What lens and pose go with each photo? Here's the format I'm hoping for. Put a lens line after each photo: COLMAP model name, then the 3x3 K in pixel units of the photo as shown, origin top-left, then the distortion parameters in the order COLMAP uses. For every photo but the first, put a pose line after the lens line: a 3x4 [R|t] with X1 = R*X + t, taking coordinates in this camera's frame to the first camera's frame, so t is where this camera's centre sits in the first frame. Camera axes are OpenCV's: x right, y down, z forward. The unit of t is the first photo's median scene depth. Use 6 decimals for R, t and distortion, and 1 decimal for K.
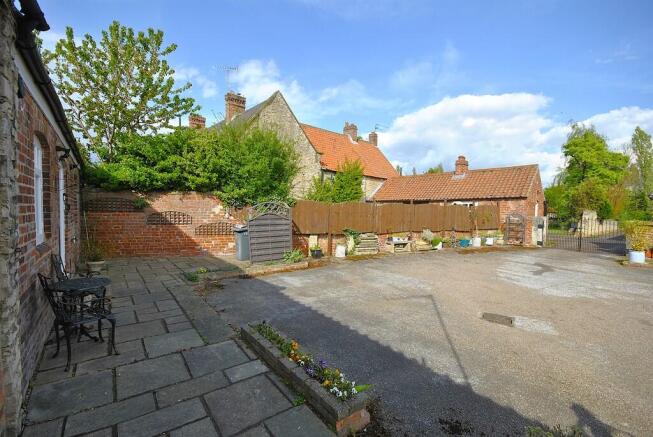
lens RADIAL K [[287.7, 0, 328.2], [0, 287.7, 220.1], [0, 0, 1]] dist [-0.005399, -0.000506]
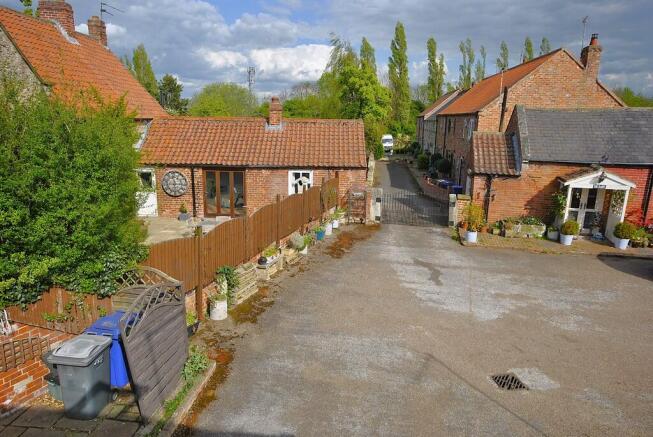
lens RADIAL K [[427.5, 0, 326.5], [0, 427.5, 218.5], [0, 0, 1]] dist [0.001619, 0.000193]
pose [[0.691670, -0.167068, 0.702624, -0.295508], [0.011545, 0.975309, 0.220542, -0.201892], [-0.722122, -0.144431, 0.676521, 0.191840]]
